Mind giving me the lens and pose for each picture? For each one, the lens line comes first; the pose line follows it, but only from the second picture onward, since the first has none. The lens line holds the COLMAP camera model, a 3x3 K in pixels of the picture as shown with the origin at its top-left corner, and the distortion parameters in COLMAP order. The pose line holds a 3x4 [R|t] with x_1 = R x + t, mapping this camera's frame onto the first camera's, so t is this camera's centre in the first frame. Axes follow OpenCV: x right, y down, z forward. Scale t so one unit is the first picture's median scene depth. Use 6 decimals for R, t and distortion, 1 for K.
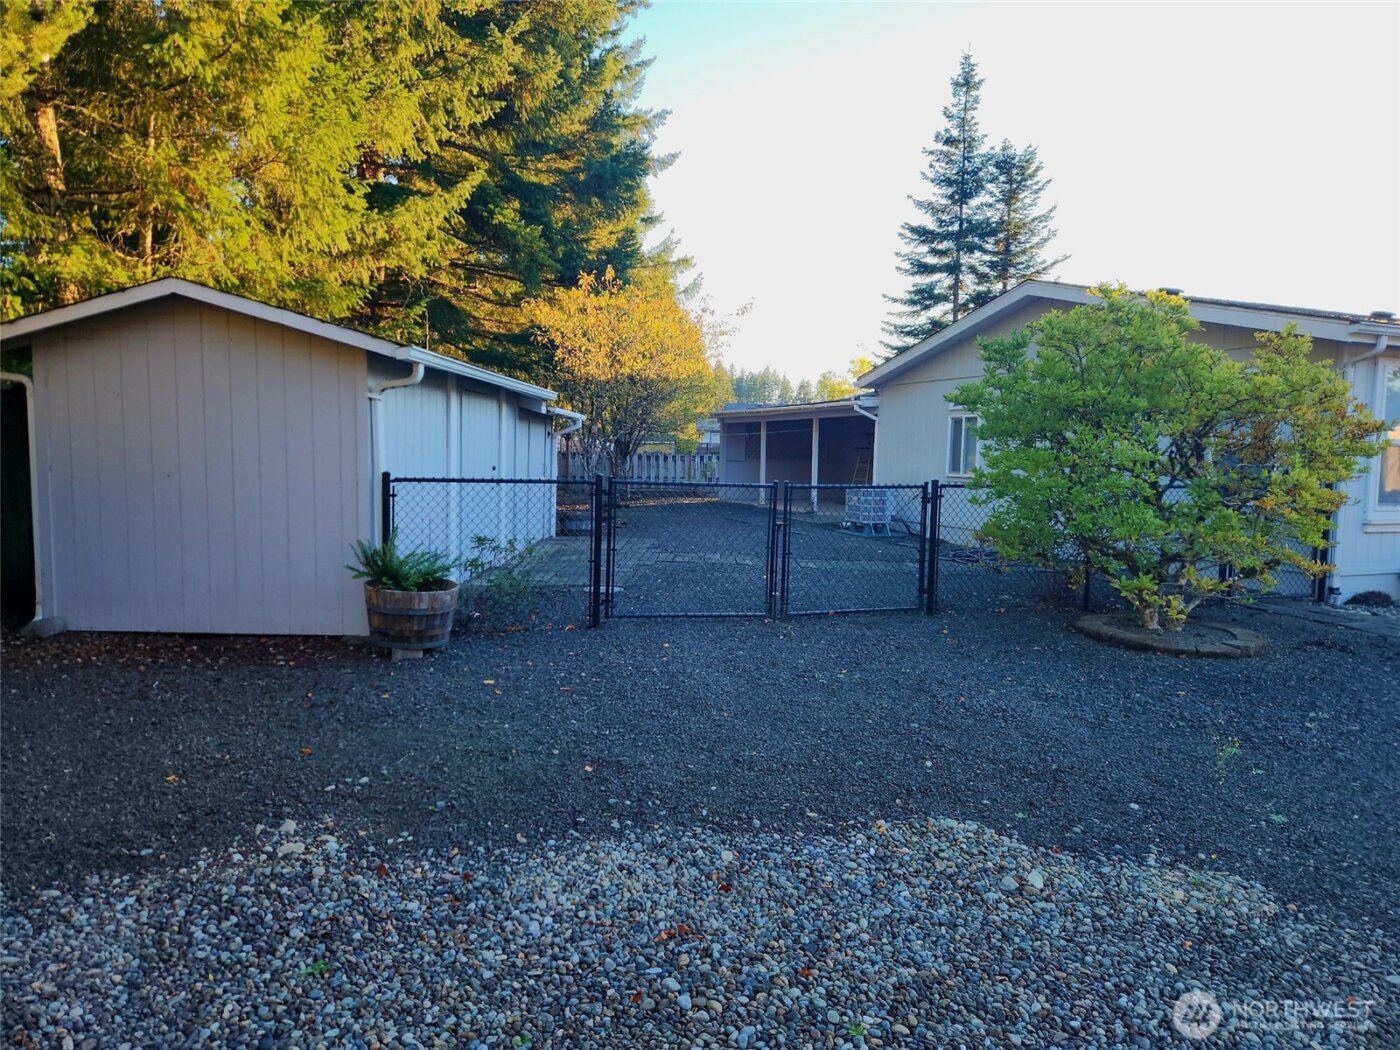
lens RADIAL K [[933.4, 0, 707.0], [0, 933.4, 549.8], [0, 0, 1]] dist [0.093326, -0.081521]
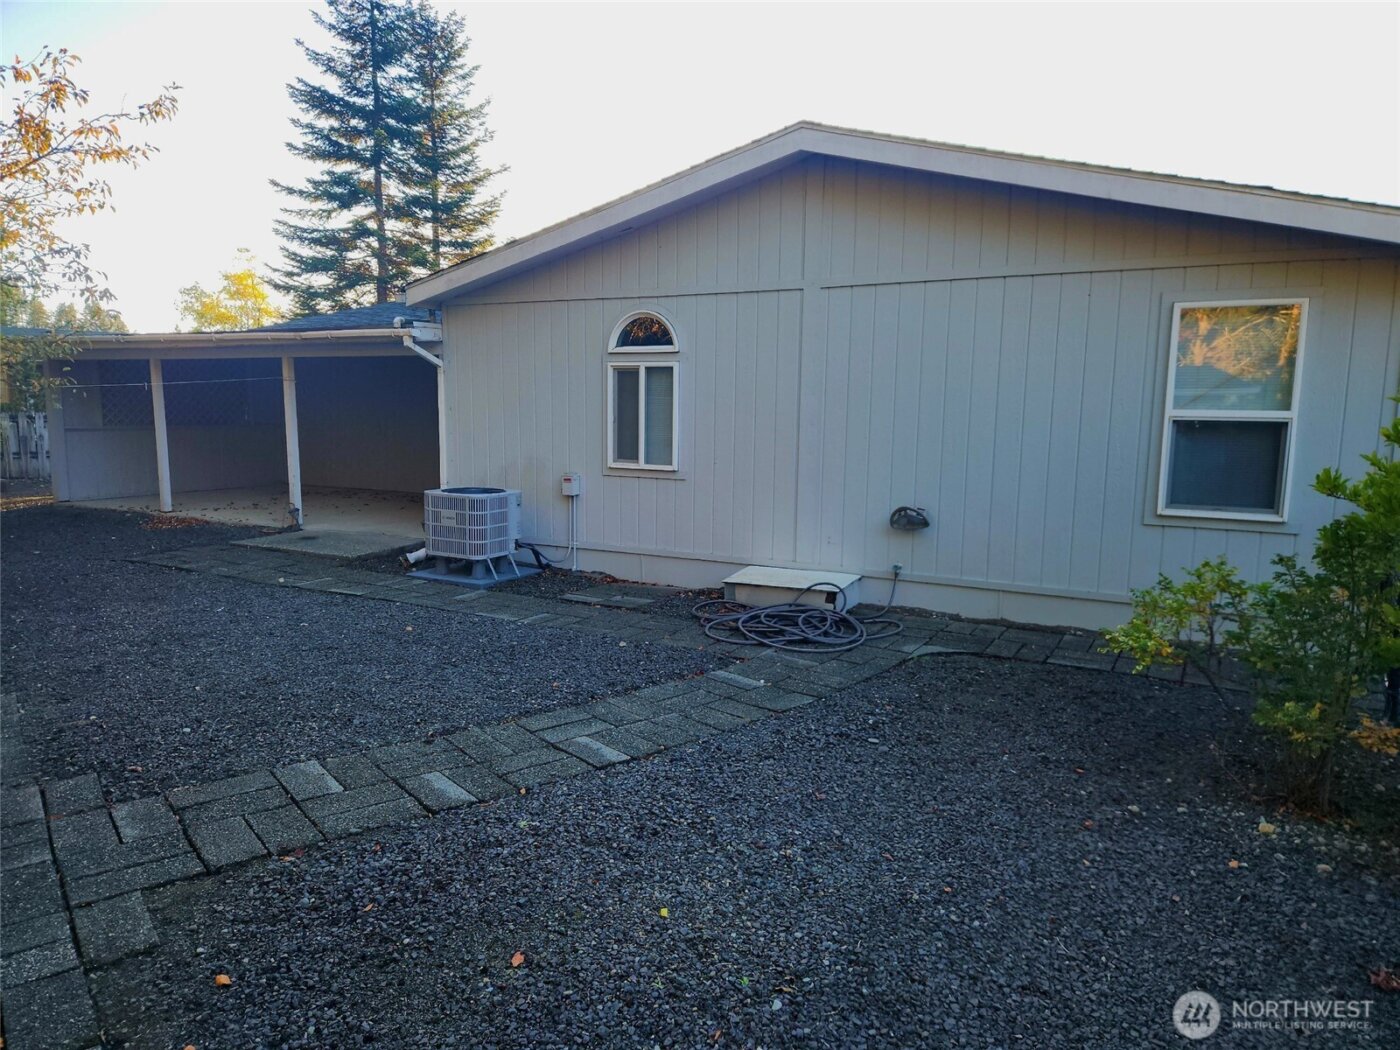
lens RADIAL K [[933.4, 0, 707.0], [0, 933.4, 549.8], [0, 0, 1]] dist [0.093326, -0.081521]
pose [[0.776536, -0.100034, 0.622081, -0.032213], [0.064171, 0.994739, 0.079856, -0.033953], [-0.626797, -0.022091, 0.778870, 0.245182]]
